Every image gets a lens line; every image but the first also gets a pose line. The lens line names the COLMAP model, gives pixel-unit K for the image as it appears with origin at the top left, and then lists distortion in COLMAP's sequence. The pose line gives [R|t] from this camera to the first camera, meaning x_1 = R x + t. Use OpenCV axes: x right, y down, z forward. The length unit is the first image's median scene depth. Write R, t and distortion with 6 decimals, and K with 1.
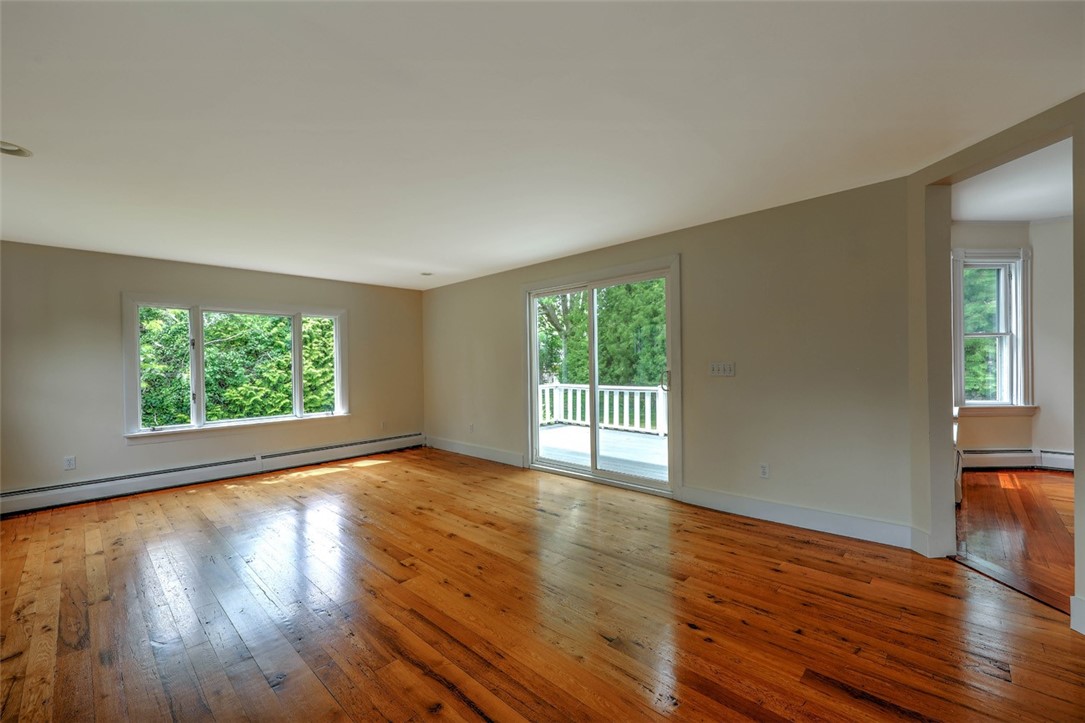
lens RADIAL K [[448.6, 0, 540.1], [0, 448.6, 366.0], [0, 0, 1]] dist [0.000498, 0.000294]
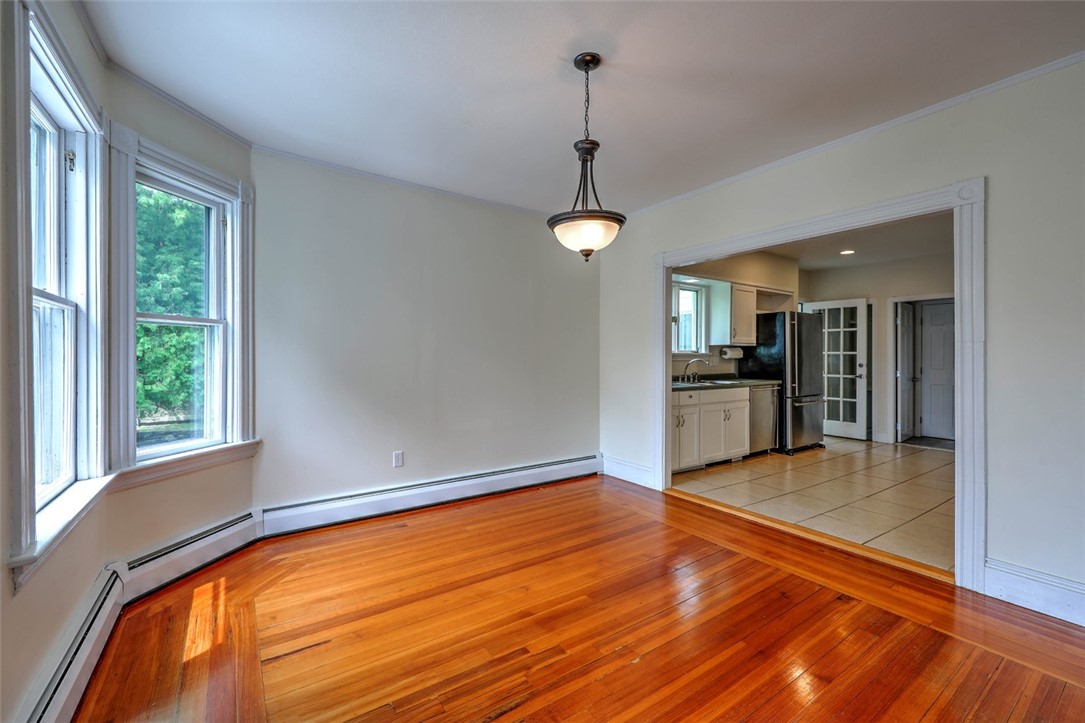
lens RADIAL K [[444.0, 0, 539.2], [0, 444.0, 358.1], [0, 0, 1]] dist [0.000866, 0.000149]
pose [[0.202123, 0.015558, 0.979237, 0.553598], [0.002118, 0.999865, -0.016323, -0.013767], [-0.979358, 0.005373, 0.202062, 0.471511]]
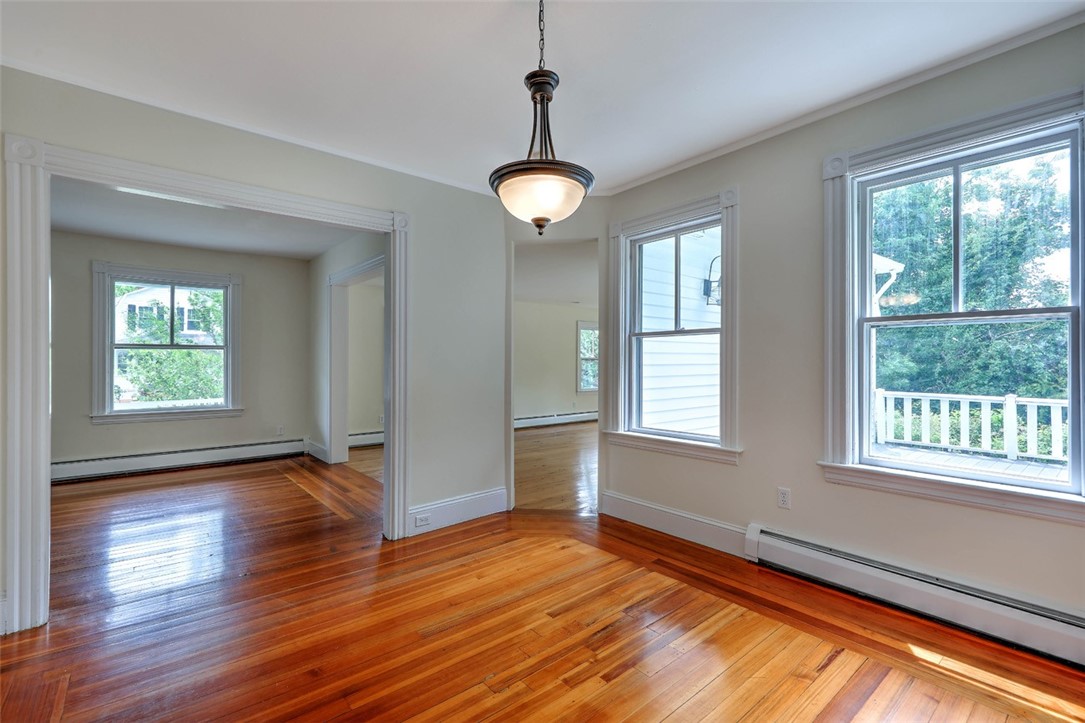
lens RADIAL K [[487.2, 0, 542.5], [0, 487.2, 361.5], [0, 0, 1]] dist [0.000258, 0.000041]
pose [[-0.110083, 0.017446, -0.993769, 1.299188], [-0.006903, 0.999808, 0.018317, -0.029098], [0.993898, 0.008876, -0.109942, 0.549921]]
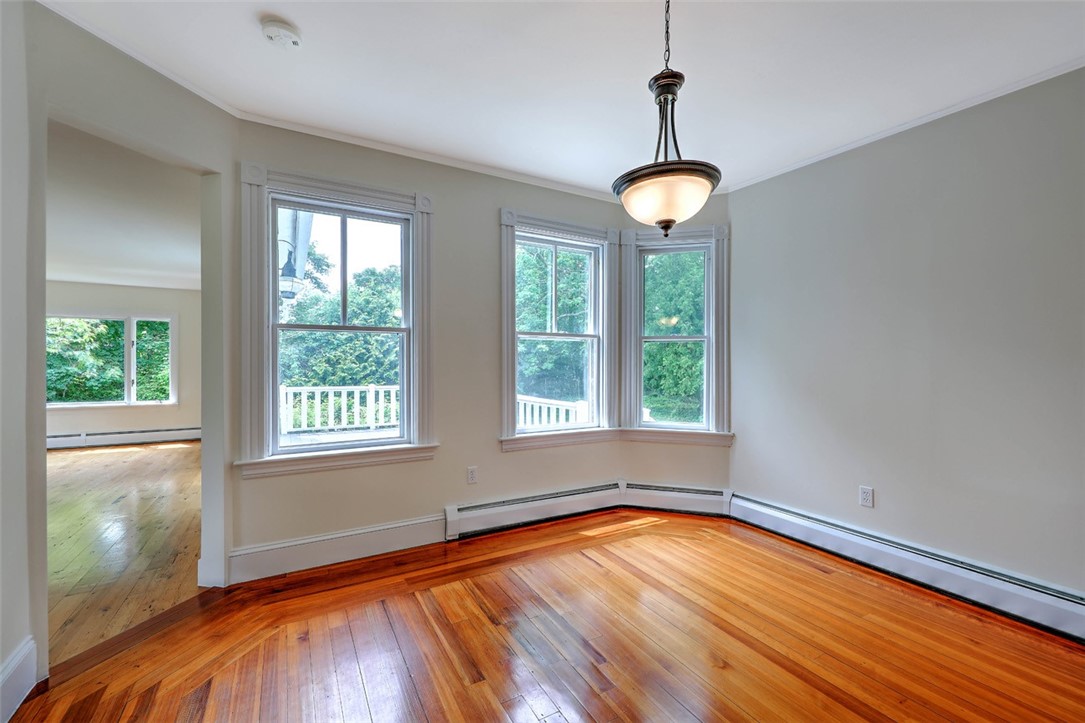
lens RADIAL K [[448.6, 0, 540.1], [0, 448.6, 366.0], [0, 0, 1]] dist [0.000498, 0.000294]
pose [[0.958655, 0.023236, -0.283622, 0.970486], [-0.022241, 0.999730, 0.006730, -0.020862], [0.283702, -0.000144, 0.958913, 0.188230]]
